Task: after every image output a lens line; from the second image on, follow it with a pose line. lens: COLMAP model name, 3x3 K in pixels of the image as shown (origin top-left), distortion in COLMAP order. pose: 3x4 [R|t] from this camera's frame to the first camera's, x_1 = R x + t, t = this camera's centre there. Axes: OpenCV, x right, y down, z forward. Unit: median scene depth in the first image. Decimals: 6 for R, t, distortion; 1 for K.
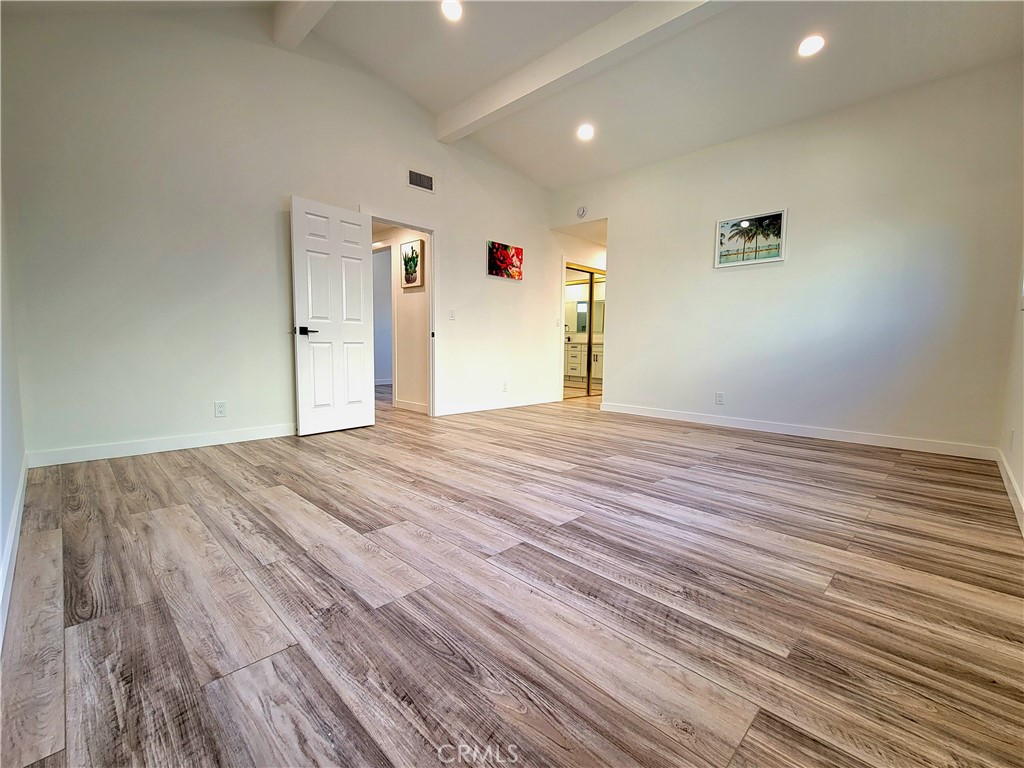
lens RADIAL K [[459.6, 0, 512.1], [0, 459.6, 386.9], [0, 0, 1]] dist [-0.003666, -0.000183]
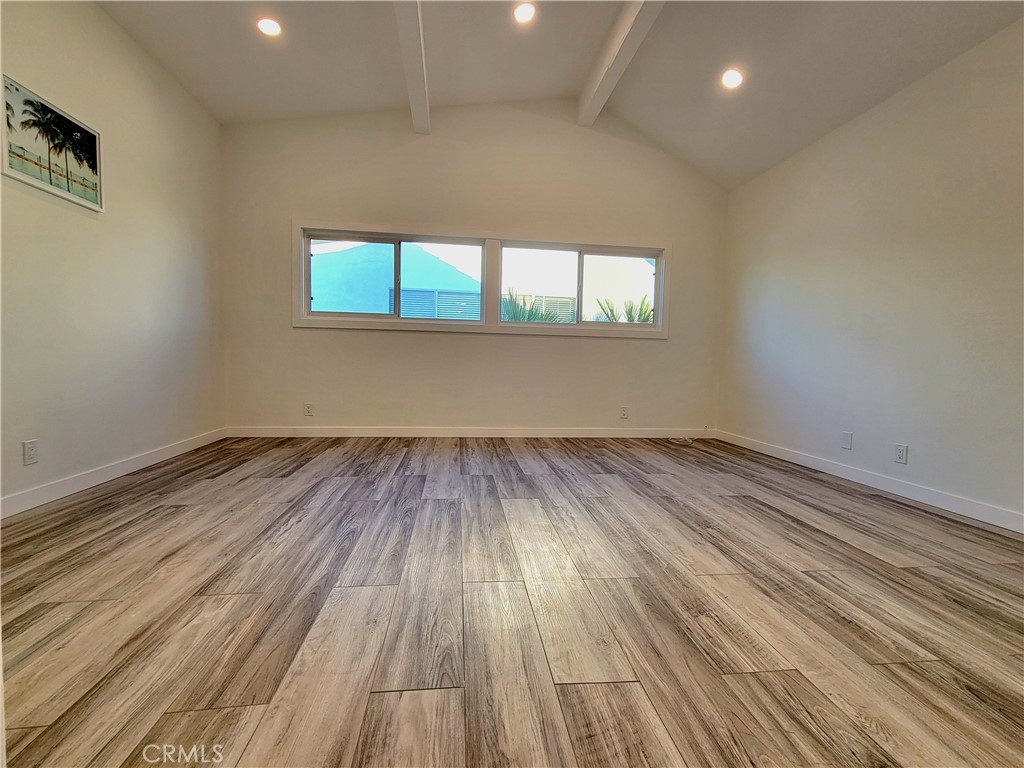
lens RADIAL K [[459.6, 0, 512.1], [0, 459.6, 386.9], [0, 0, 1]] dist [-0.003666, -0.000183]
pose [[-0.794419, -0.068914, 0.603448, -0.396738], [0.020983, 0.989835, 0.140662, -0.166009], [-0.607008, 0.124407, -0.784897, 1.745061]]
